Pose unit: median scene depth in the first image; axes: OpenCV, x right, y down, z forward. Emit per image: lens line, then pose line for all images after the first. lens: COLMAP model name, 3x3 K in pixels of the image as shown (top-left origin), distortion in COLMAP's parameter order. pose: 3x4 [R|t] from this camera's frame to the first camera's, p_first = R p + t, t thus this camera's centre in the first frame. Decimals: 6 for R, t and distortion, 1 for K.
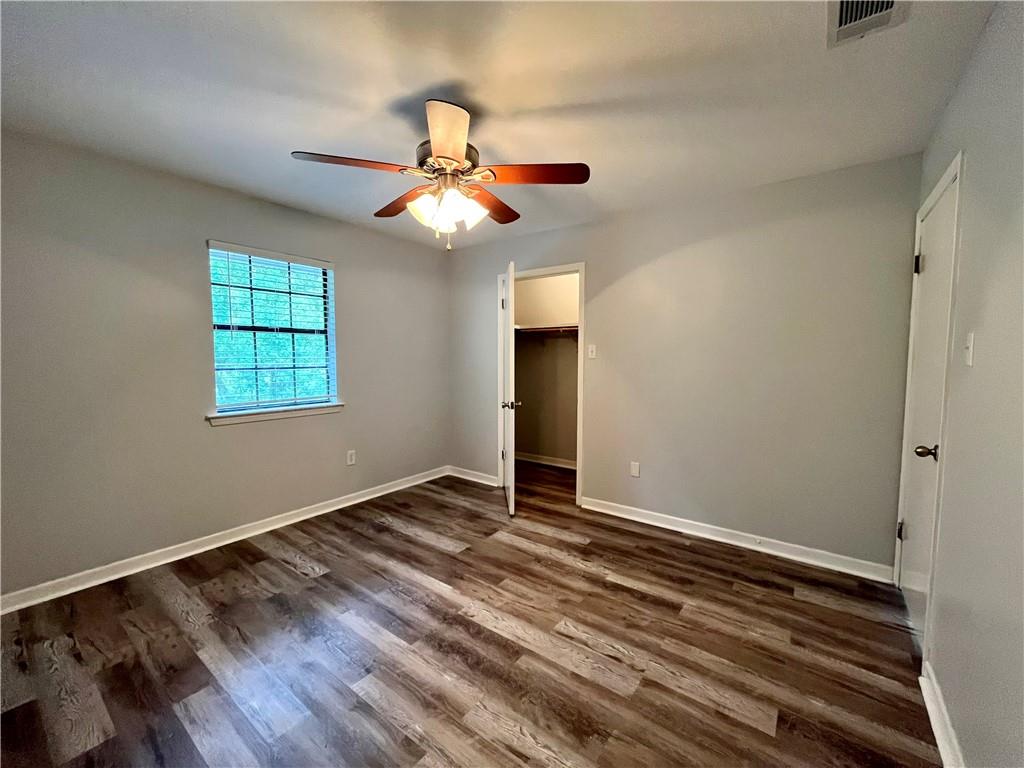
lens RADIAL K [[413.9, 0, 511.2], [0, 413.9, 385.5], [0, 0, 1]] dist [-0.002352, -0.000636]
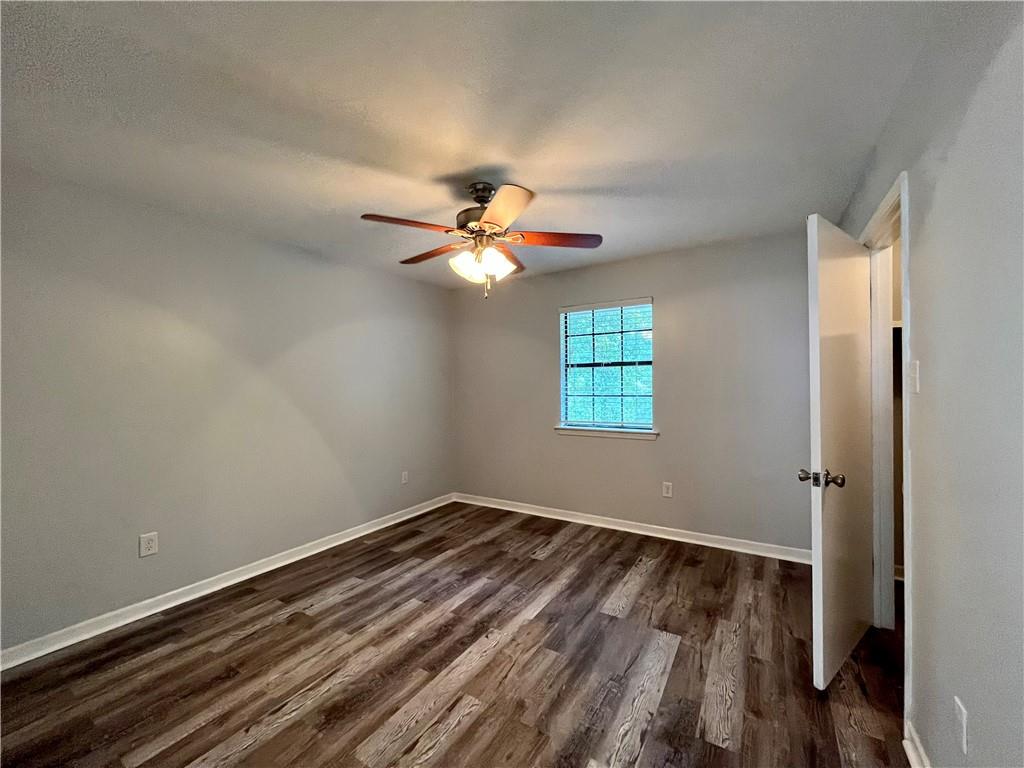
lens RADIAL K [[413.9, 0, 511.2], [0, 413.9, 384.7], [0, 0, 1]] dist [-0.002352, -0.000636]
pose [[0.081389, -0.000599, -0.996682, 0.705897], [-0.058827, 0.998254, -0.005403, -0.057227], [0.994945, 0.059071, 0.081212, 0.693697]]
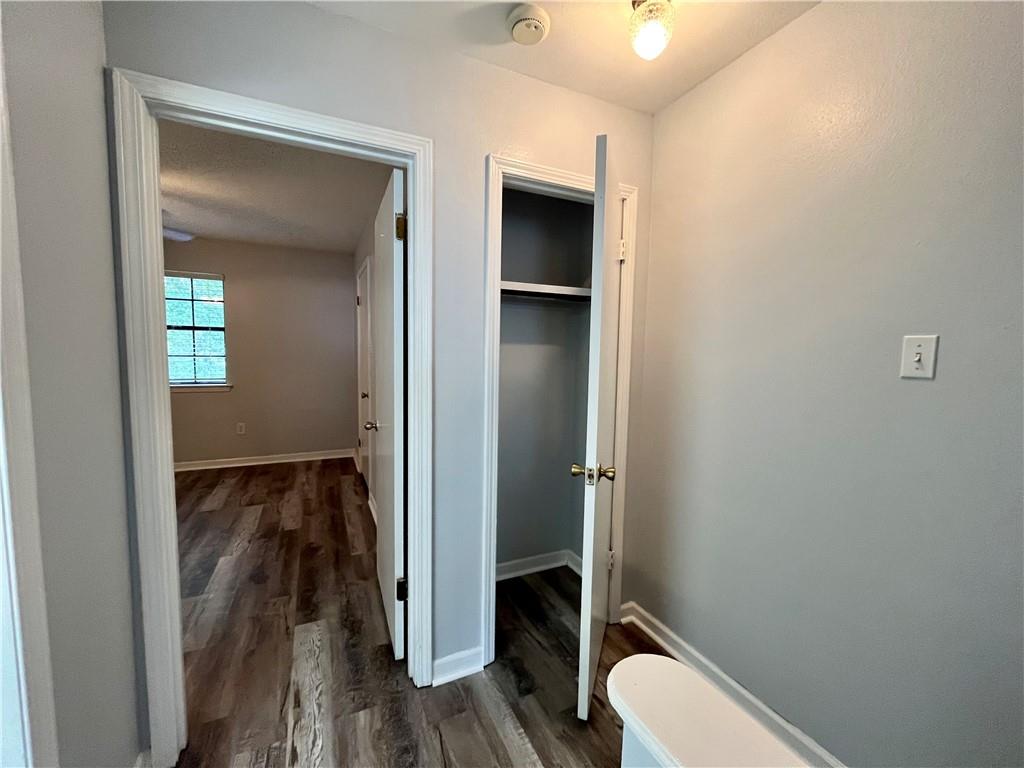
lens RADIAL K [[413.9, 0, 512.7], [0, 413.9, 384.6], [0, 0, 1]] dist [-0.002352, -0.000636]
pose [[0.882424, 0.054499, -0.467287, 1.182156], [-0.052193, 0.998477, 0.017890, -0.032746], [0.467550, 0.008603, 0.883925, 0.350438]]
